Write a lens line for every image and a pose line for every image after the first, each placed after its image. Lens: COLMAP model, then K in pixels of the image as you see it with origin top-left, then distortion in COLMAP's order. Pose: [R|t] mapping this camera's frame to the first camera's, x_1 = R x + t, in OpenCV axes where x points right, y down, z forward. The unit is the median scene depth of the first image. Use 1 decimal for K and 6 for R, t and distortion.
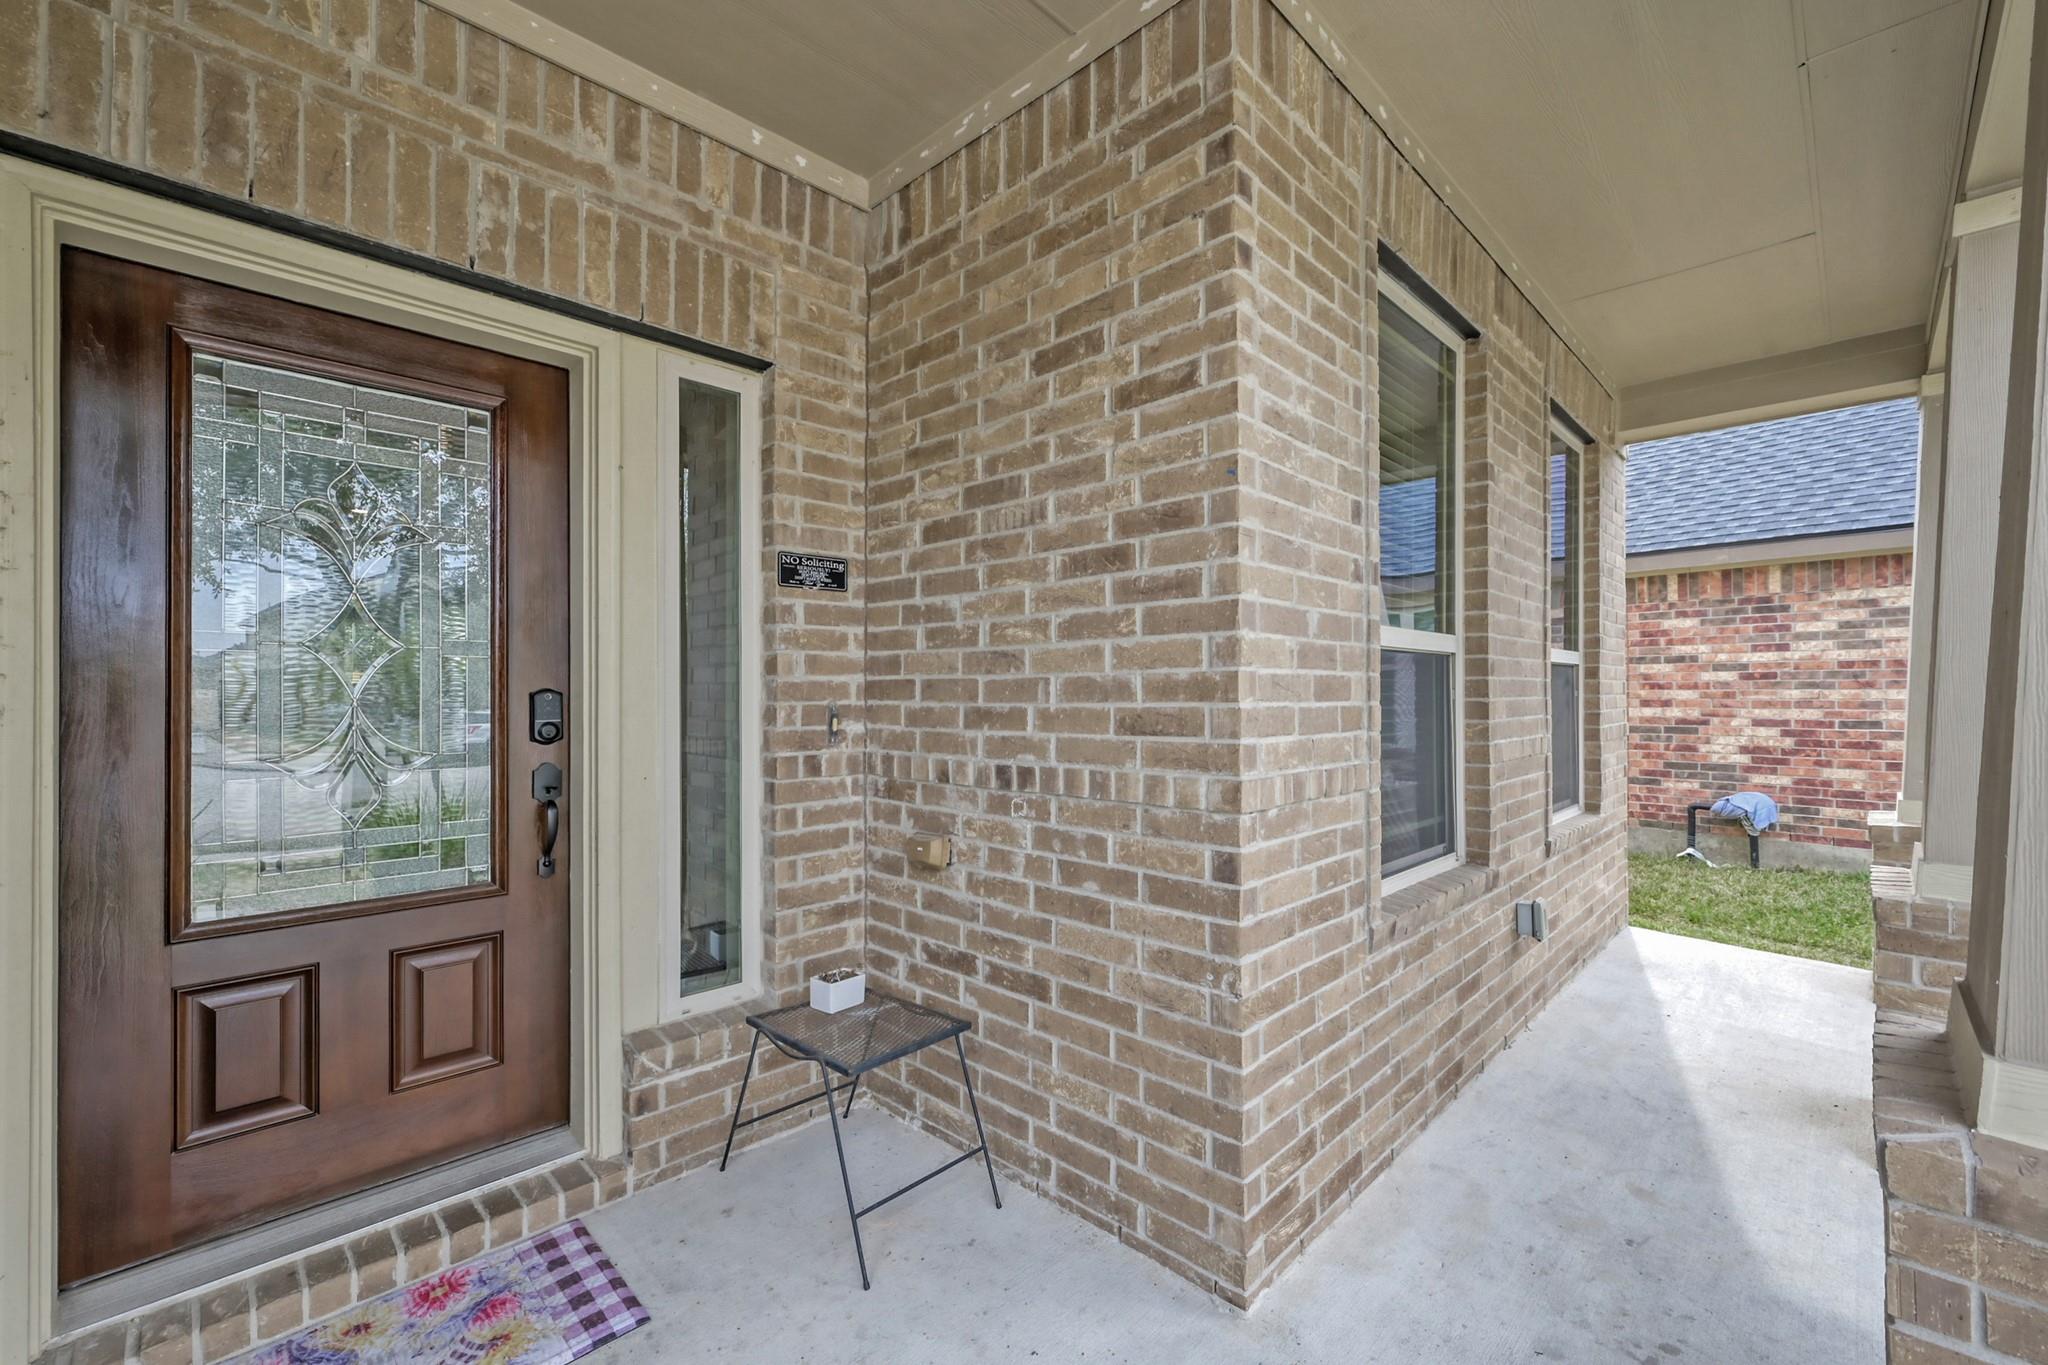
lens RADIAL K [[862.2, 0, 1022.4], [0, 862.2, 708.7], [0, 0, 1]] dist [0.000425, 0.000006]
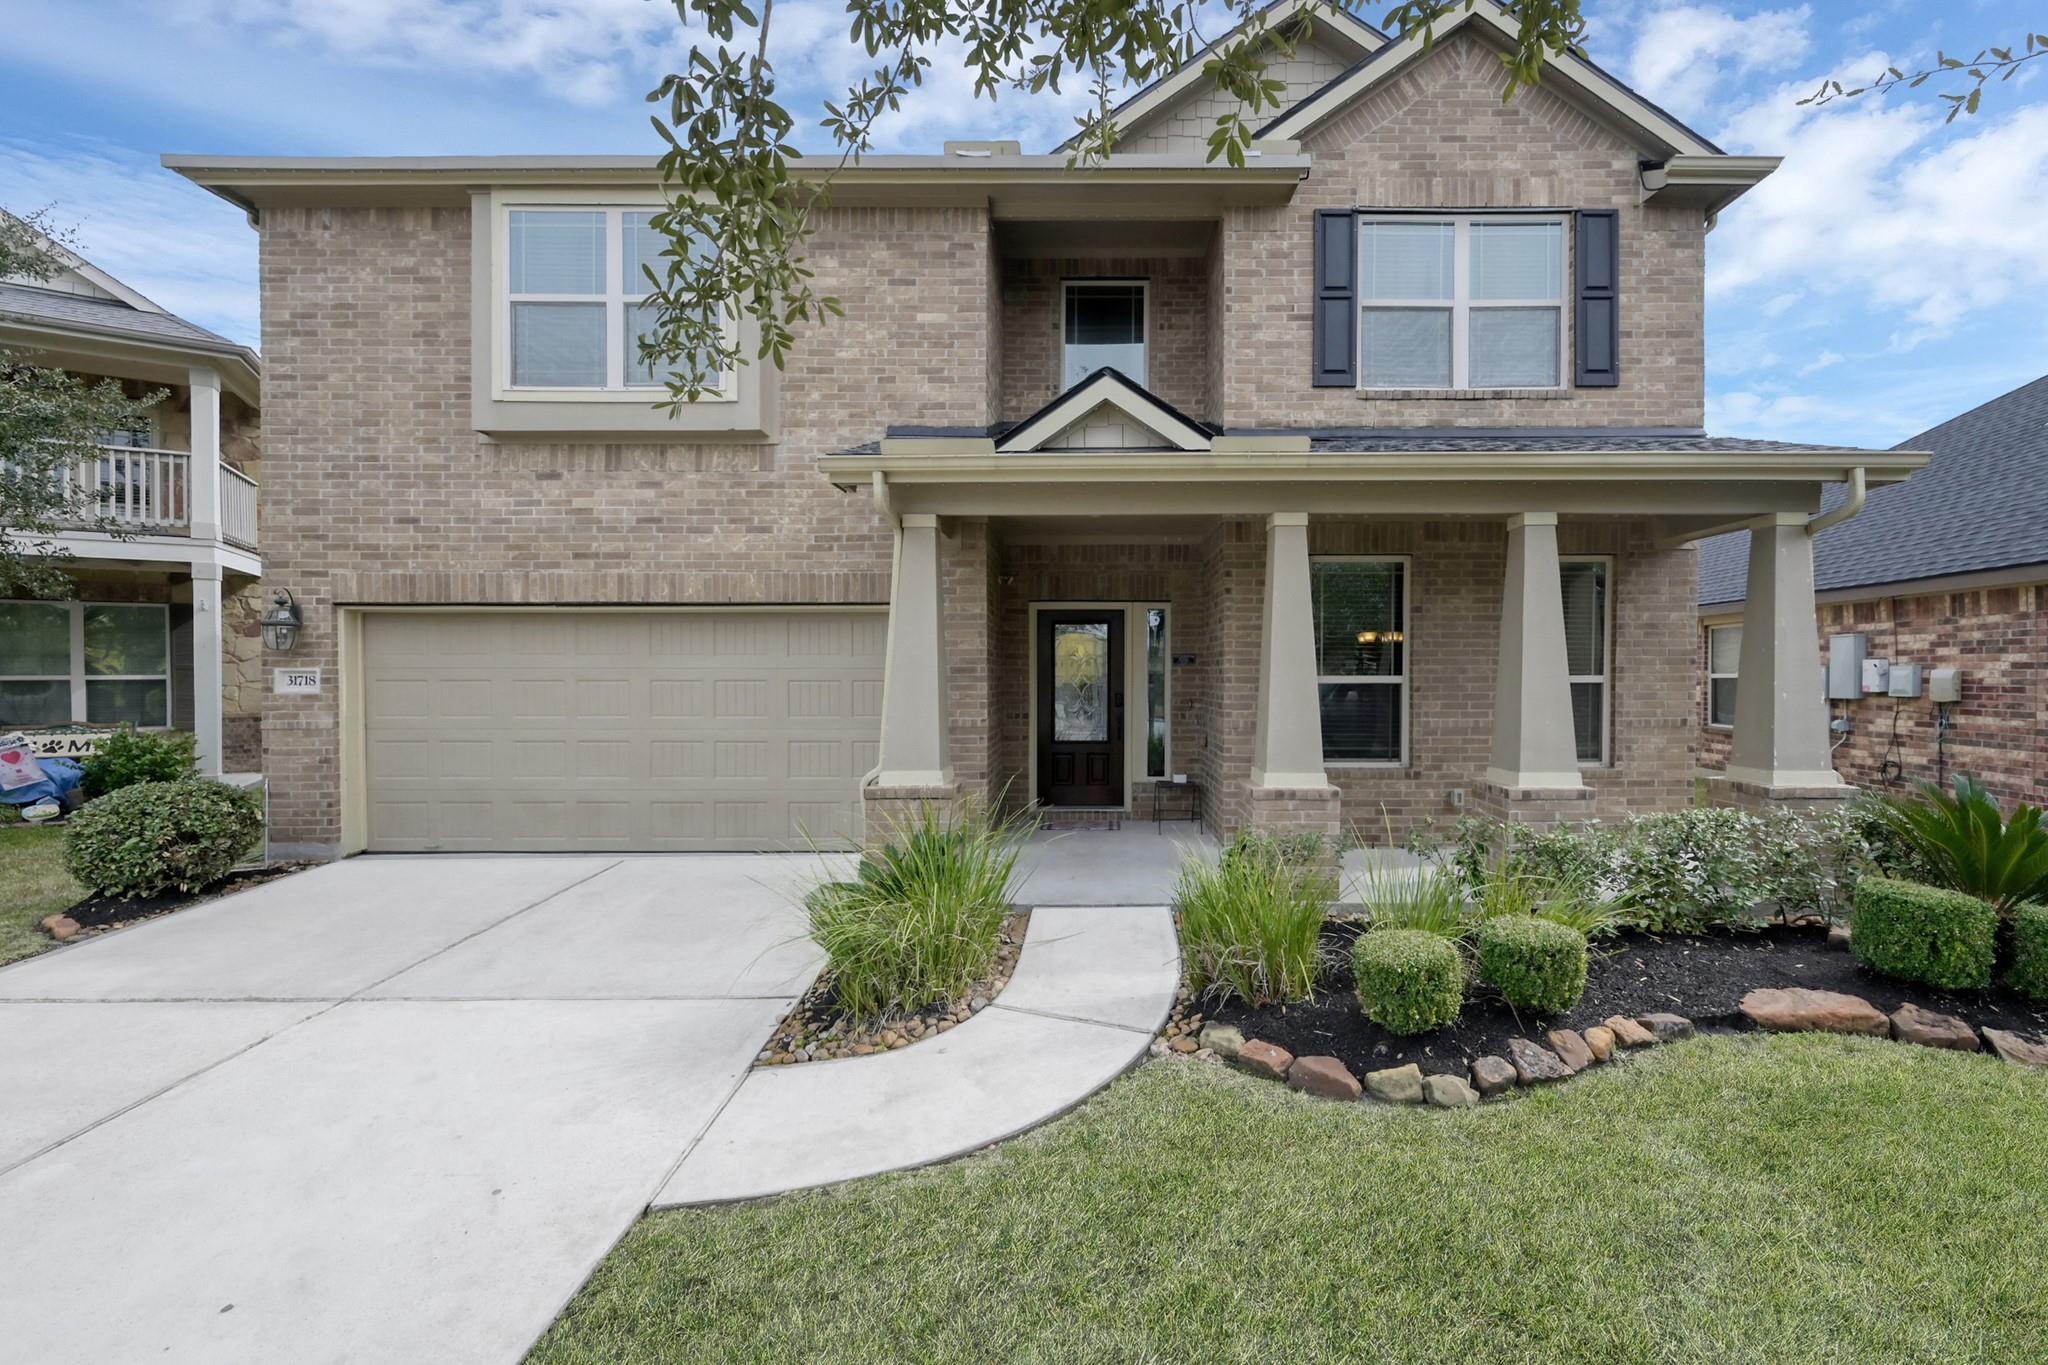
lens RADIAL K [[831.6, 0, 1024.0], [0, 831.6, 682.5], [0, 0, 1]] dist [-0.001171, -0.000167]
pose [[0.642840, 0.002866, -0.765995, 2.129328], [-0.004257, 0.999991, 0.000170, -0.074038], [0.765989, 0.003151, 0.642846, -1.816774]]
